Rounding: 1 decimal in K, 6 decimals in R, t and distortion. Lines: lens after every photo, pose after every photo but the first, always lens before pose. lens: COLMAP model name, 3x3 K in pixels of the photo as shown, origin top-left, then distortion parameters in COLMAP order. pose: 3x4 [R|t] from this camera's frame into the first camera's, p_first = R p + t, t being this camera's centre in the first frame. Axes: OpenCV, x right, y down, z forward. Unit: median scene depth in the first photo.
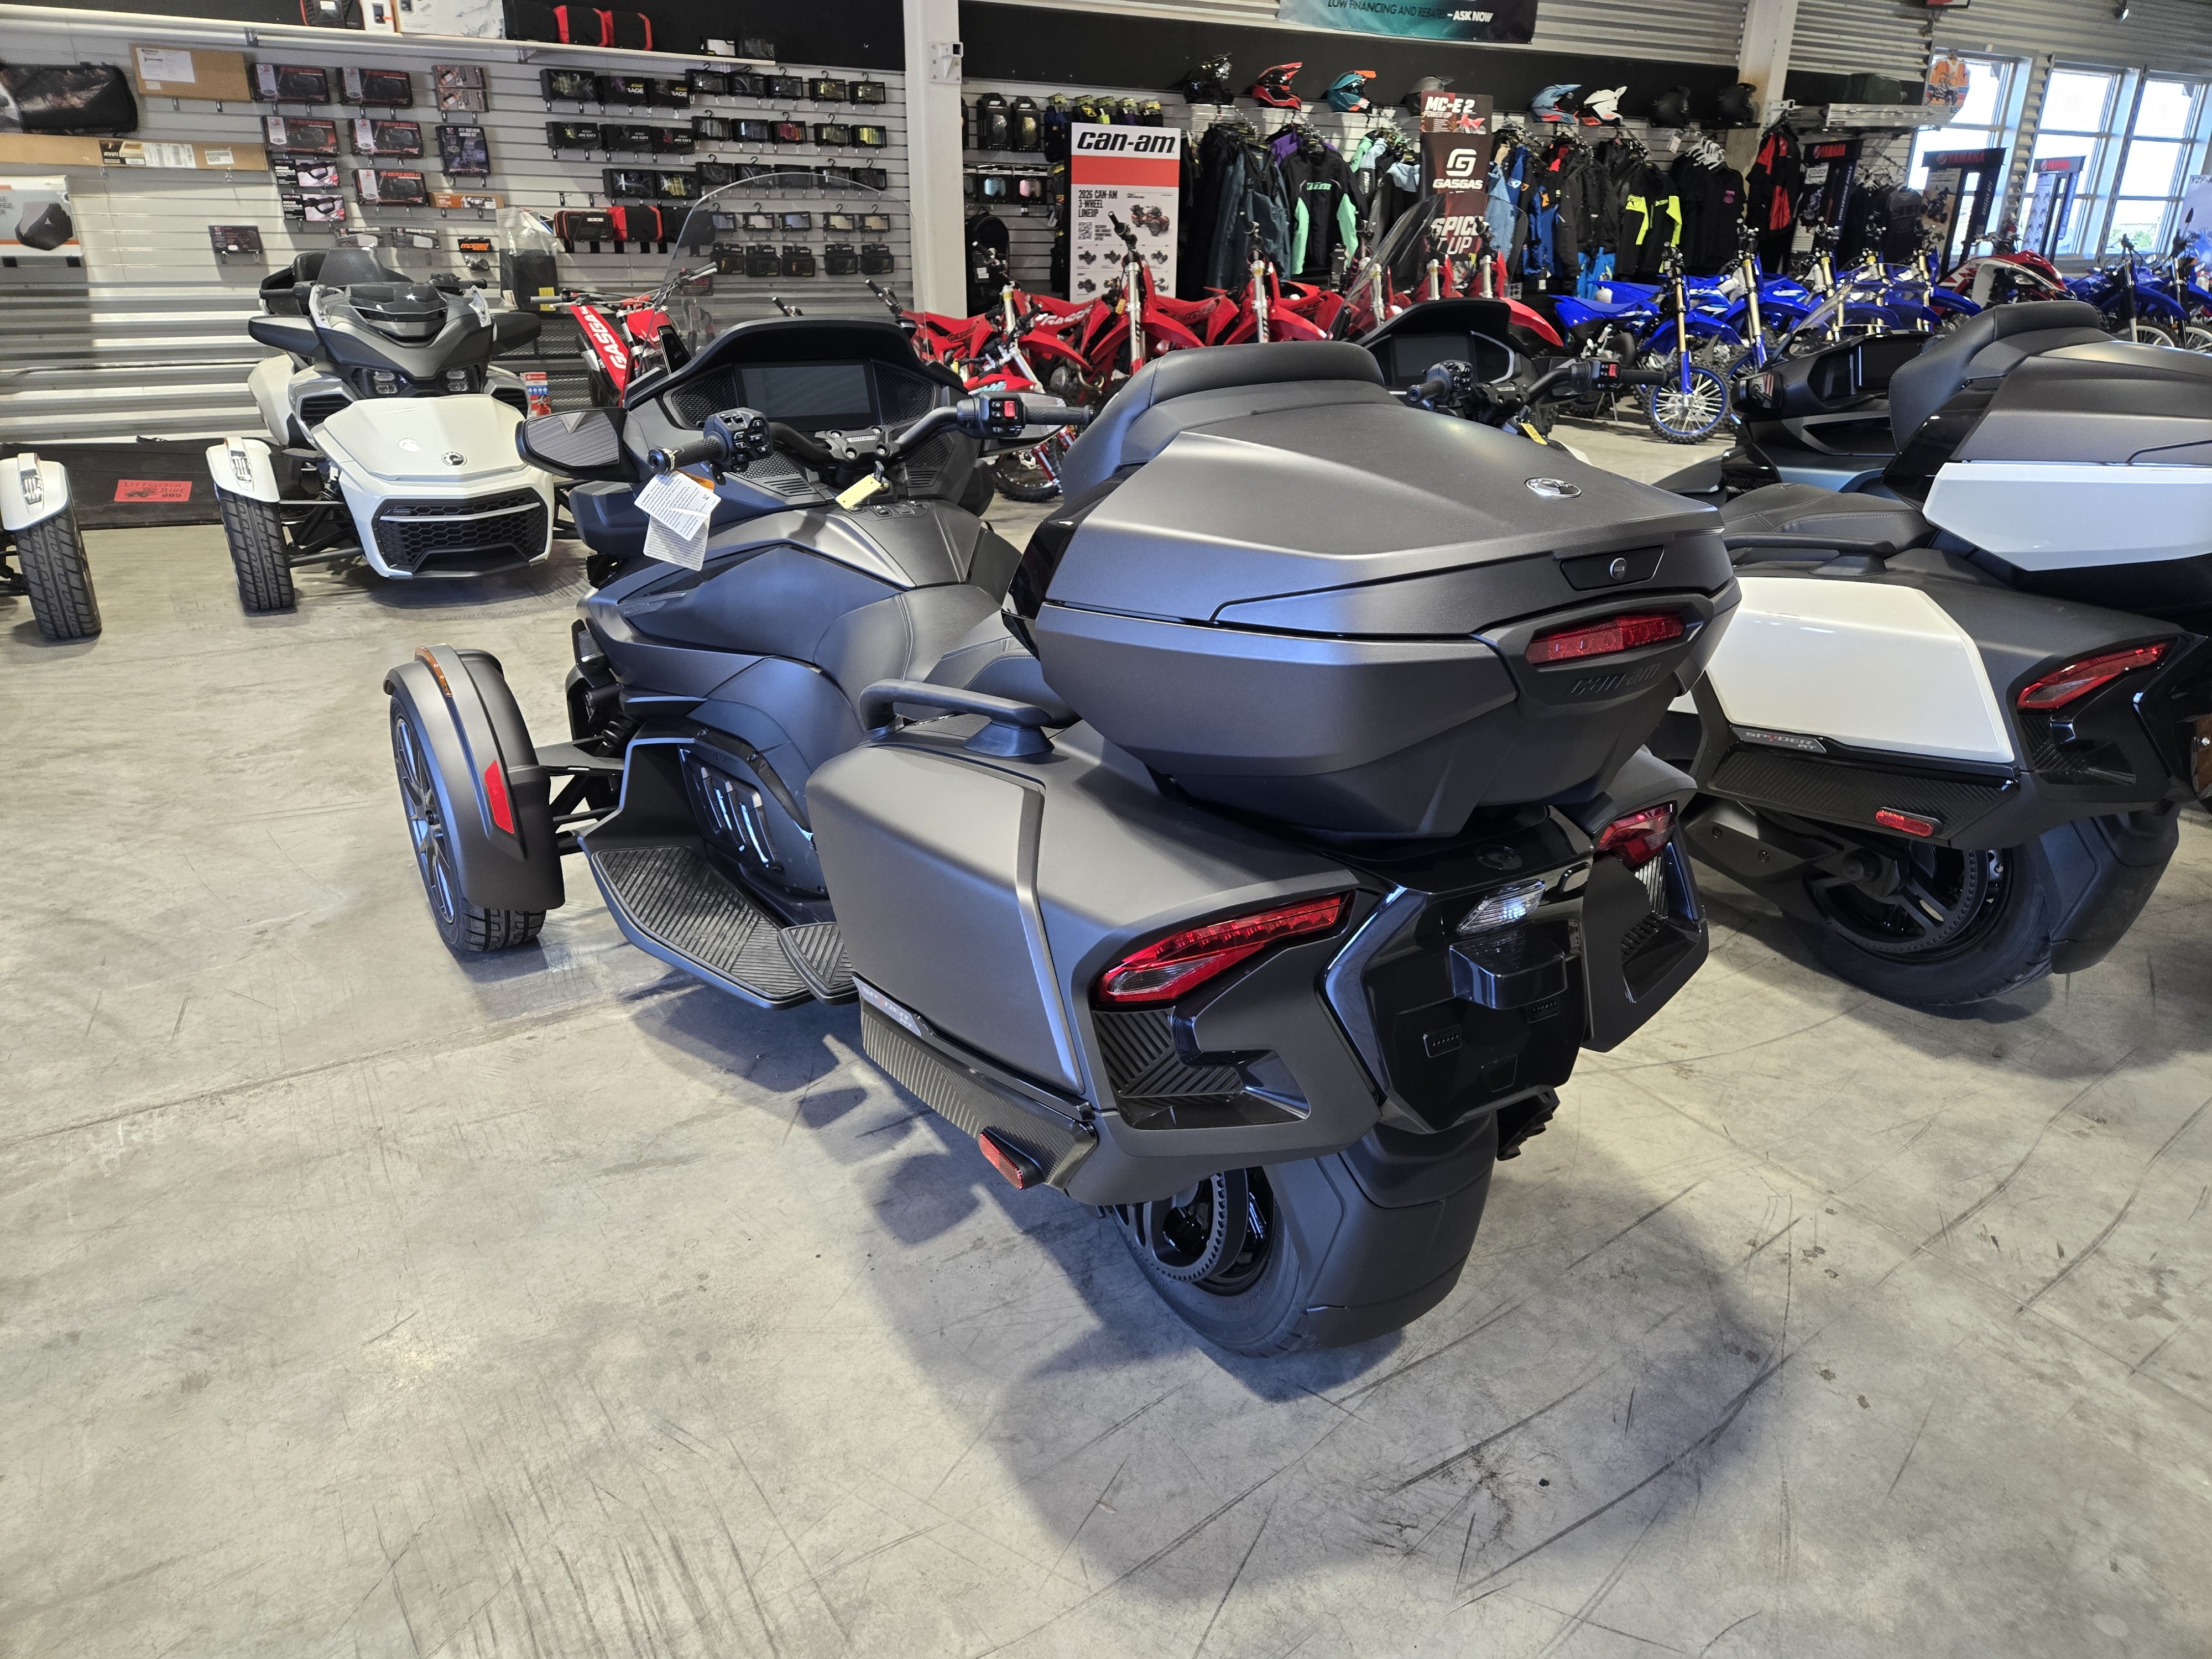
lens RADIAL K [[1492.3, 0, 1114.9], [0, 1492.3, 821.8], [0, 0, 1]] dist [0.079000, -0.065072]
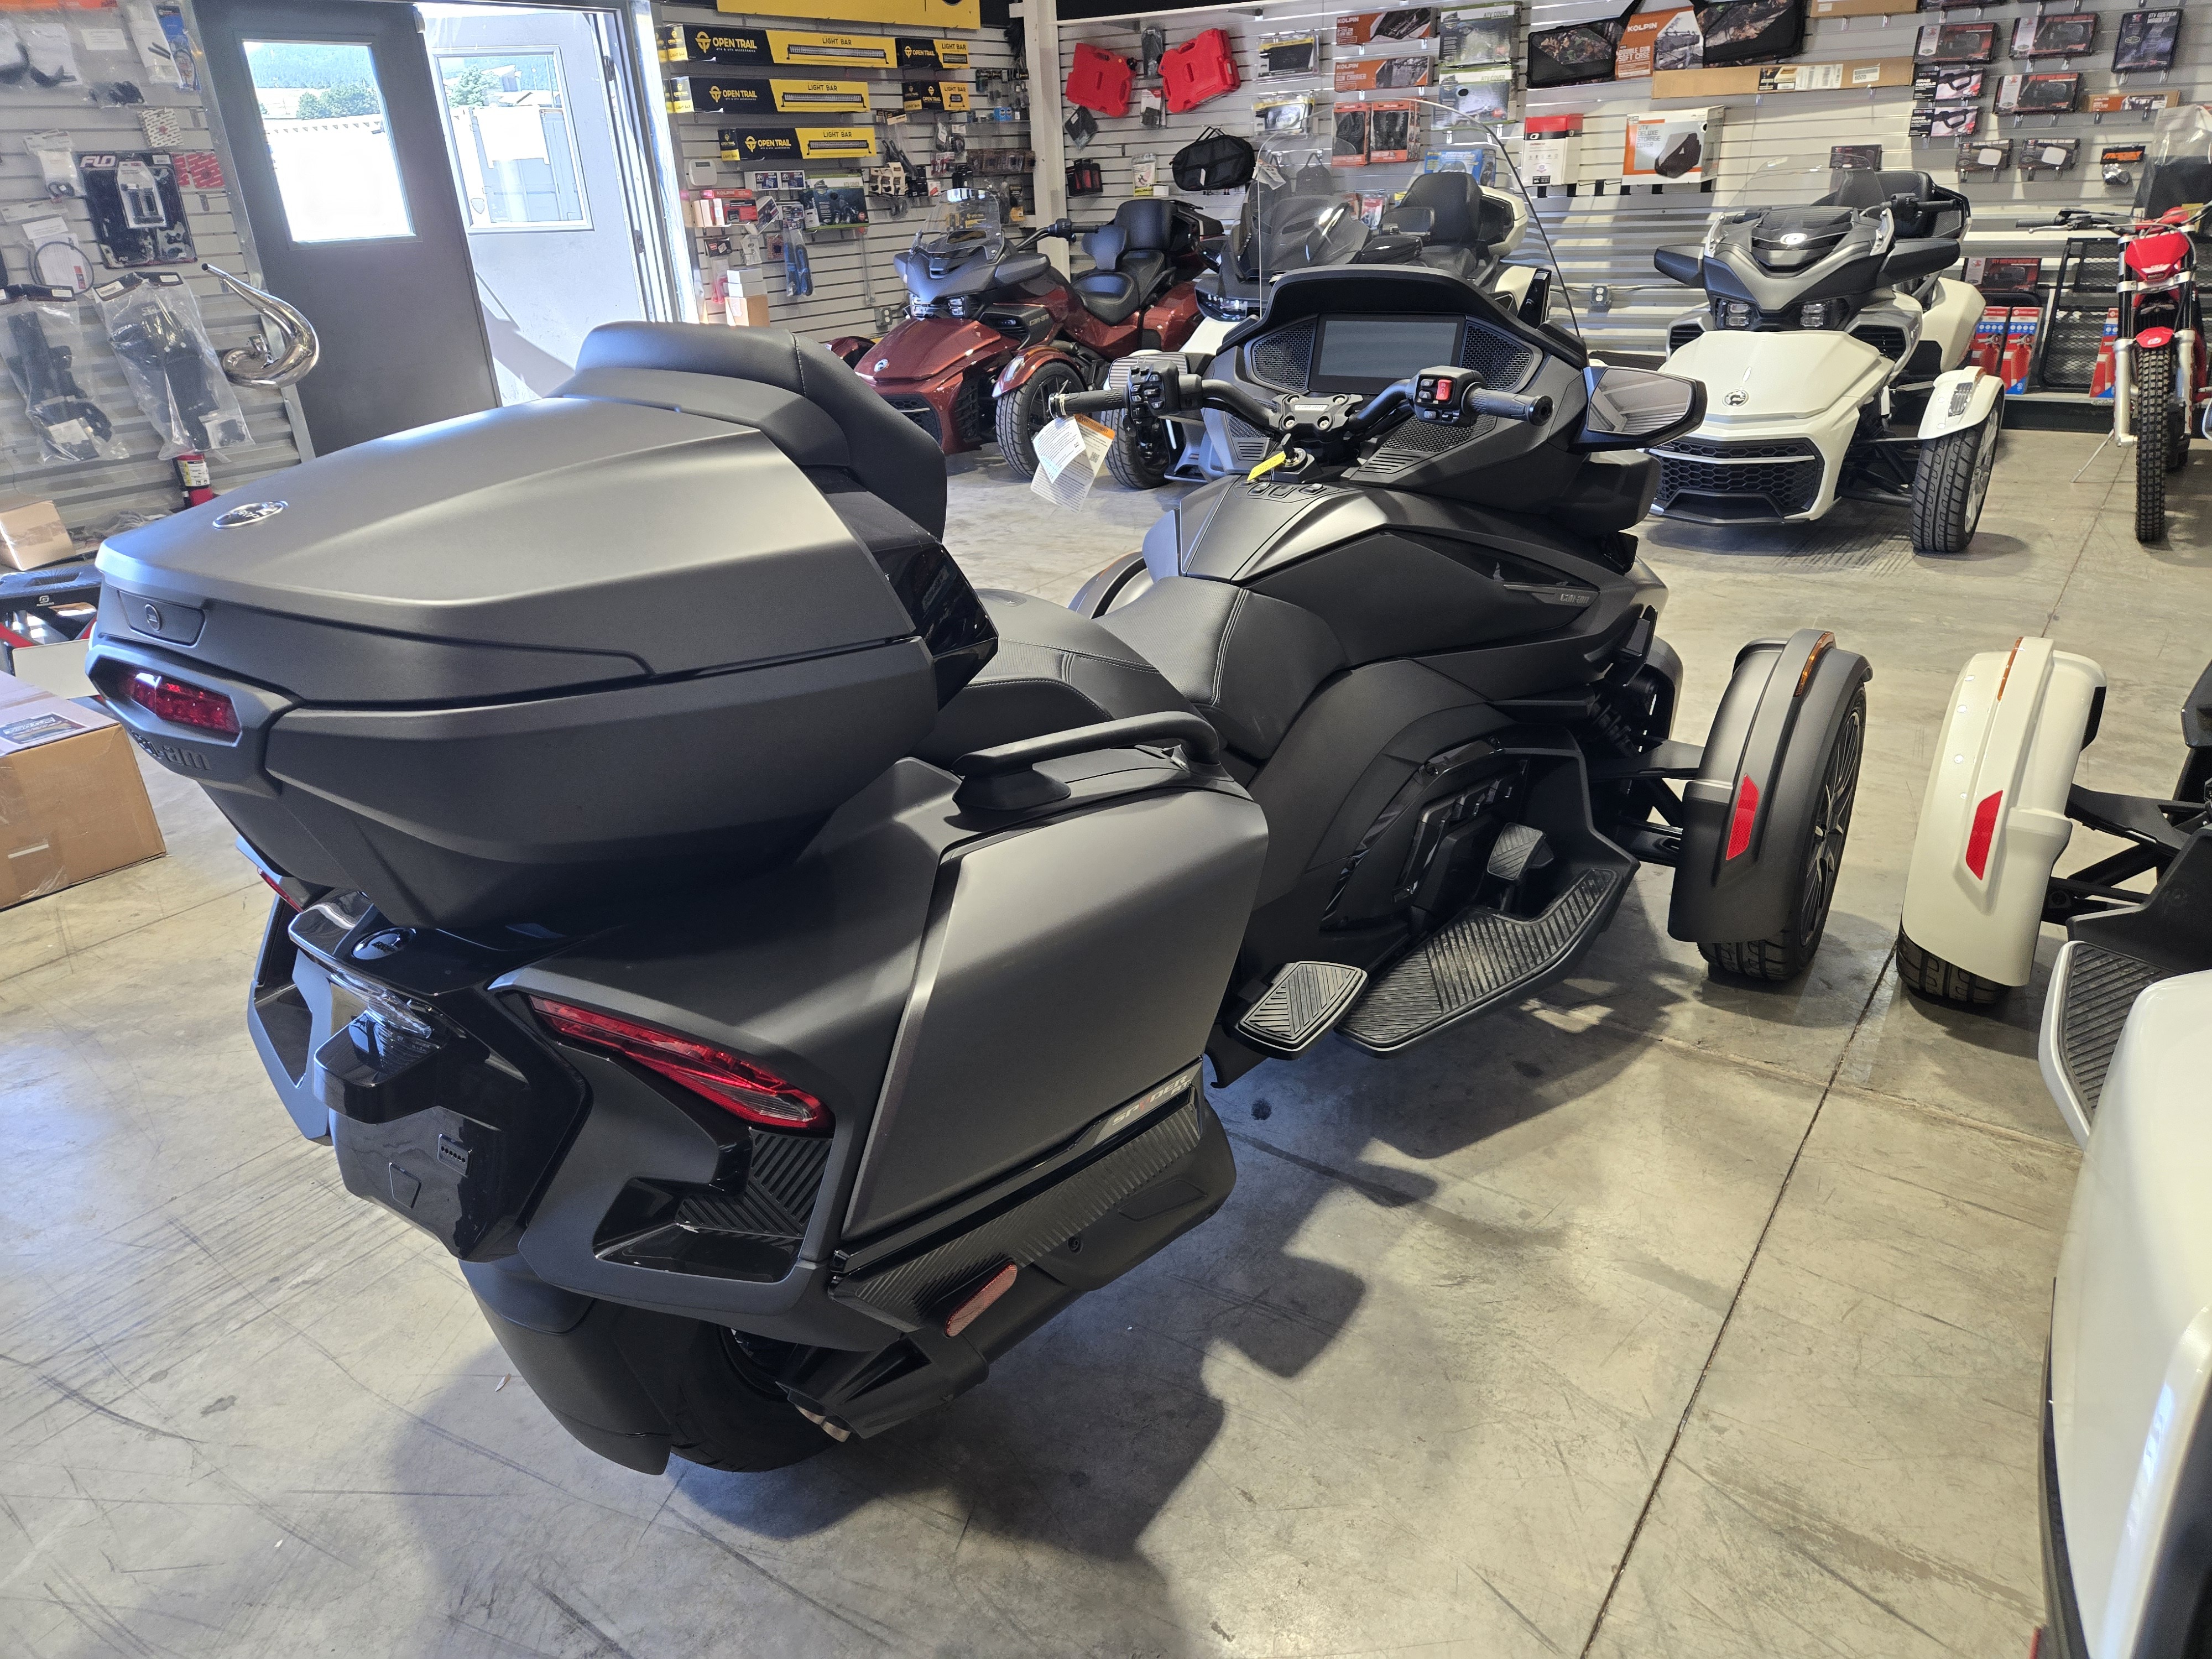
lens RADIAL K [[1492.3, 0, 1114.9], [0, 1492.3, 821.8], [0, 0, 1]] dist [0.079000, -0.065072]
pose [[0.388318, 0.347169, -0.853629, 0.199487], [-0.302023, 0.923105, 0.238034, -0.065329], [0.870627, 0.165382, 0.463311, 0.168543]]
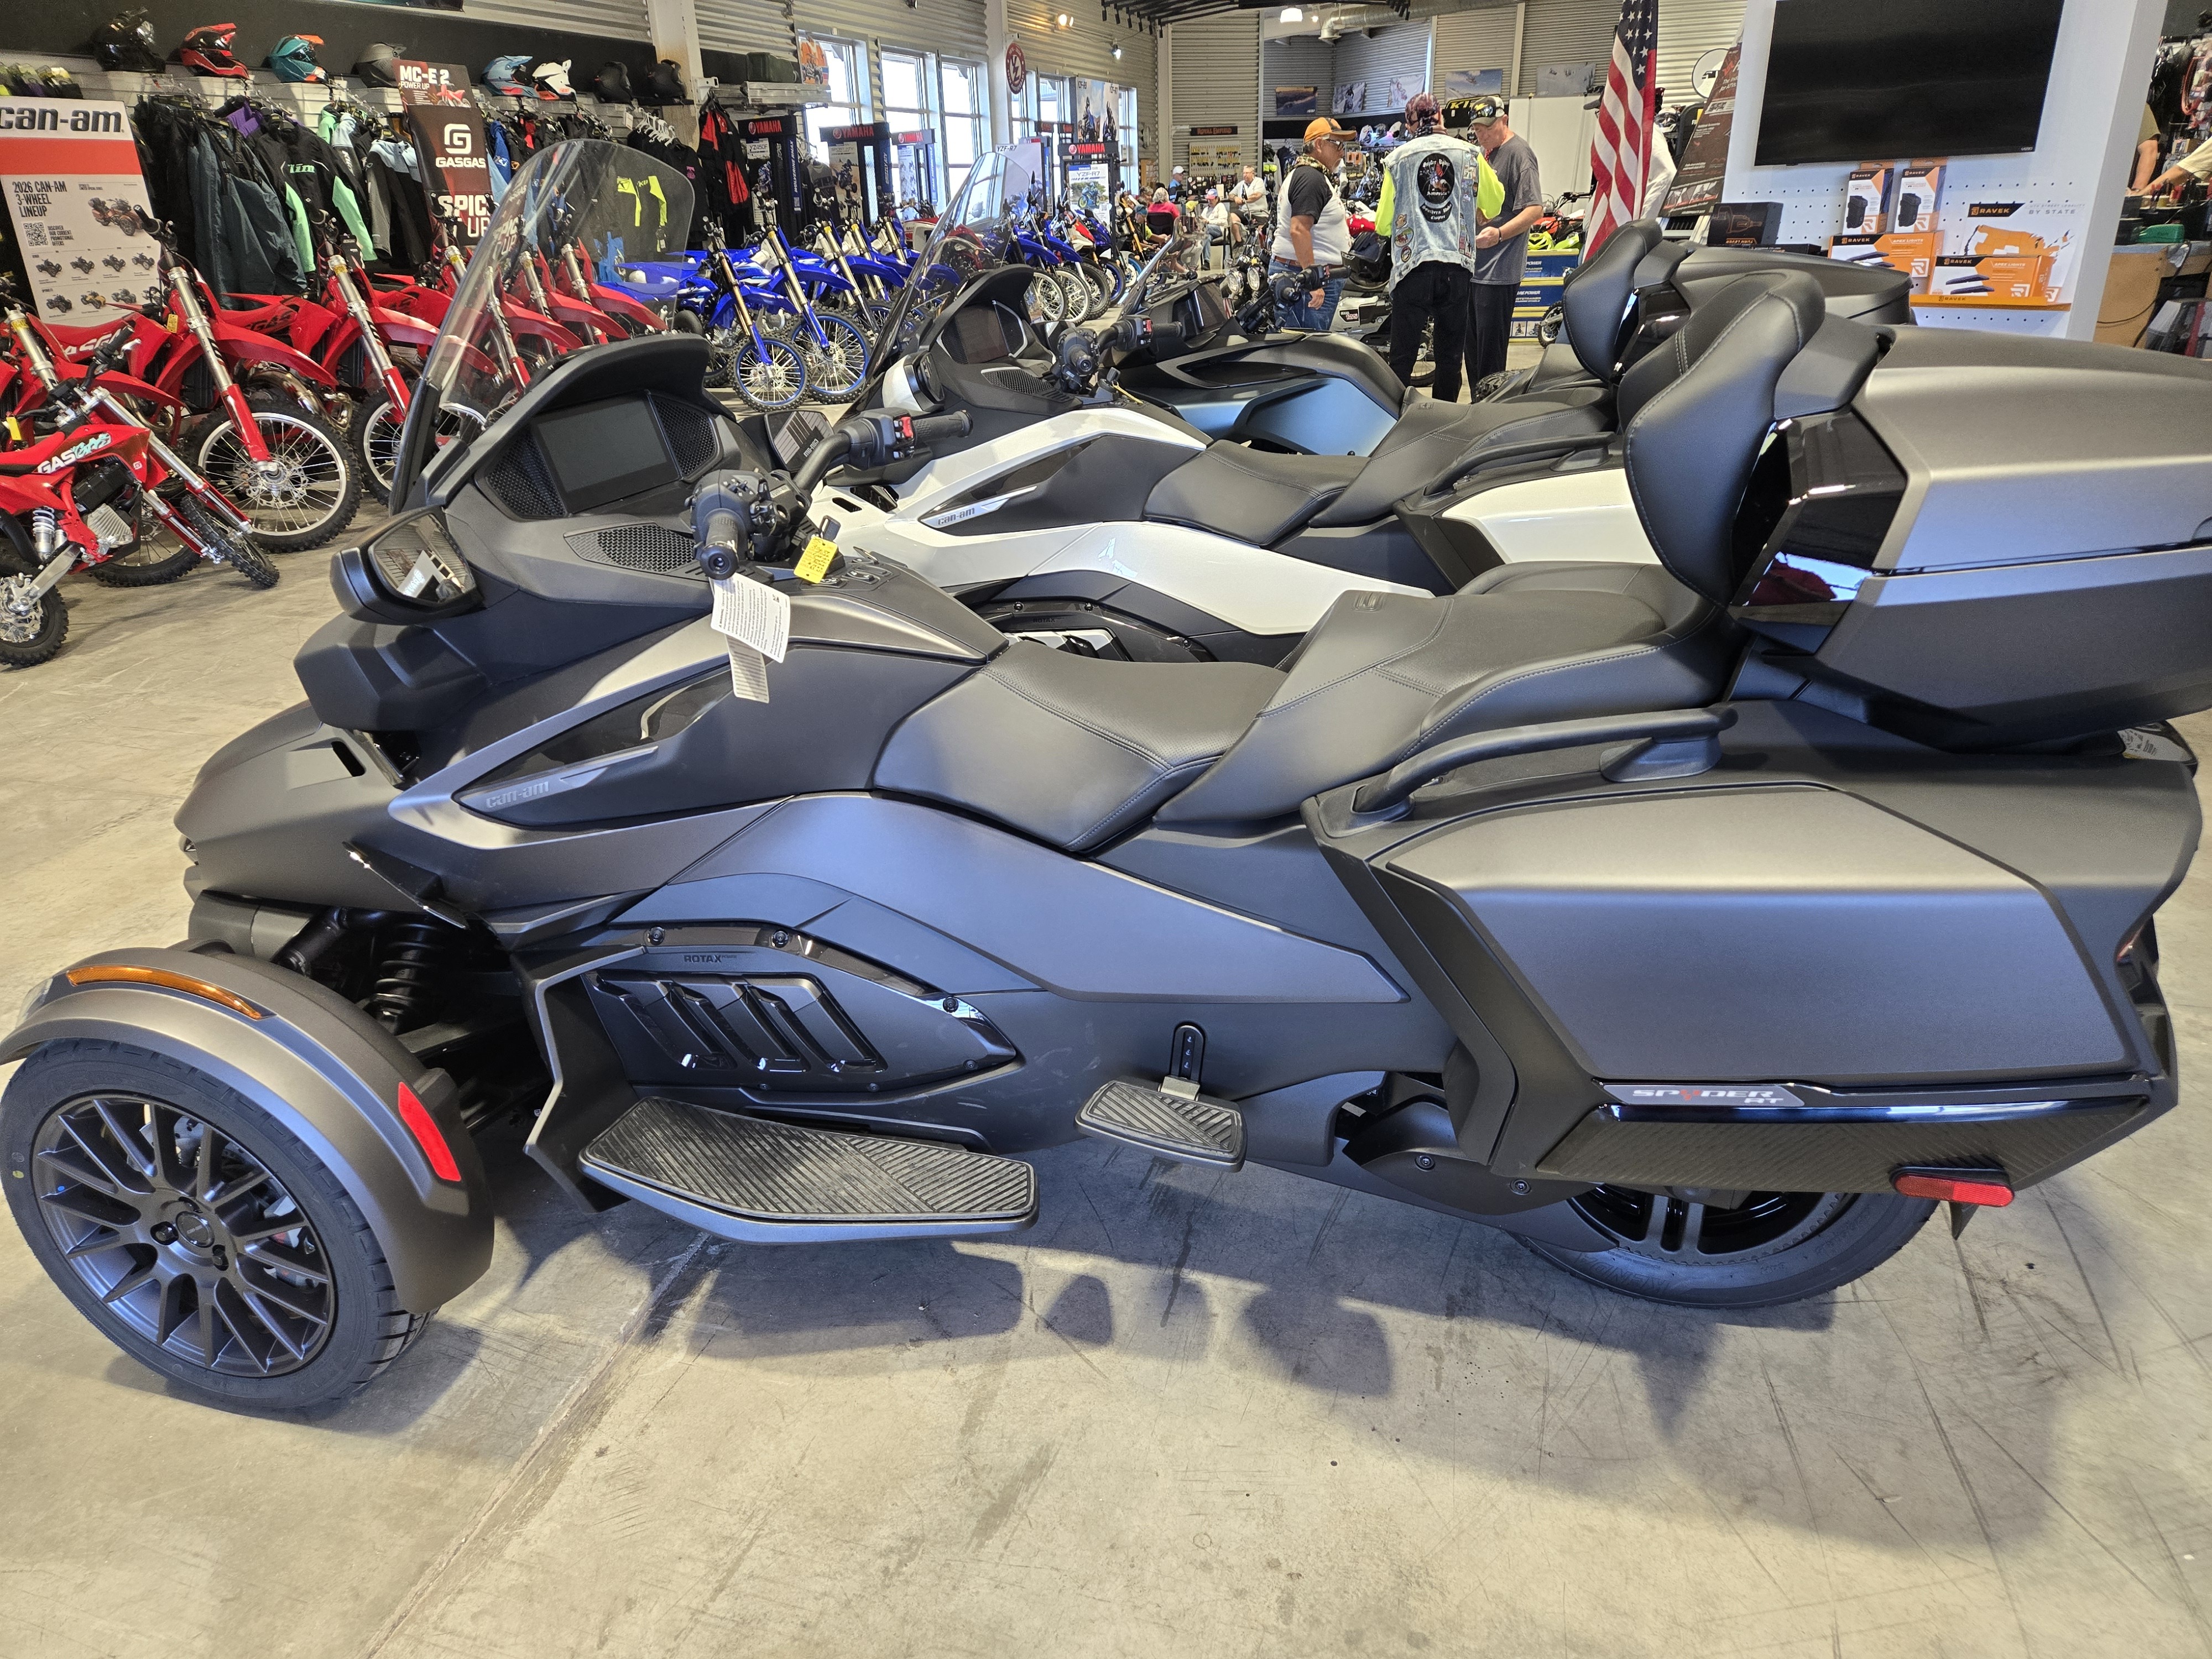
lens RADIAL K [[1479.9, 0, 1076.8], [0, 1479.9, 827.6], [0, 0, 1]] dist [0.077630, -0.064917]
pose [[0.754881, -0.295193, 0.585676, -0.172914], [0.285935, 0.951778, 0.111173, -0.042867], [-0.590251, 0.083543, 0.802885, 0.103642]]
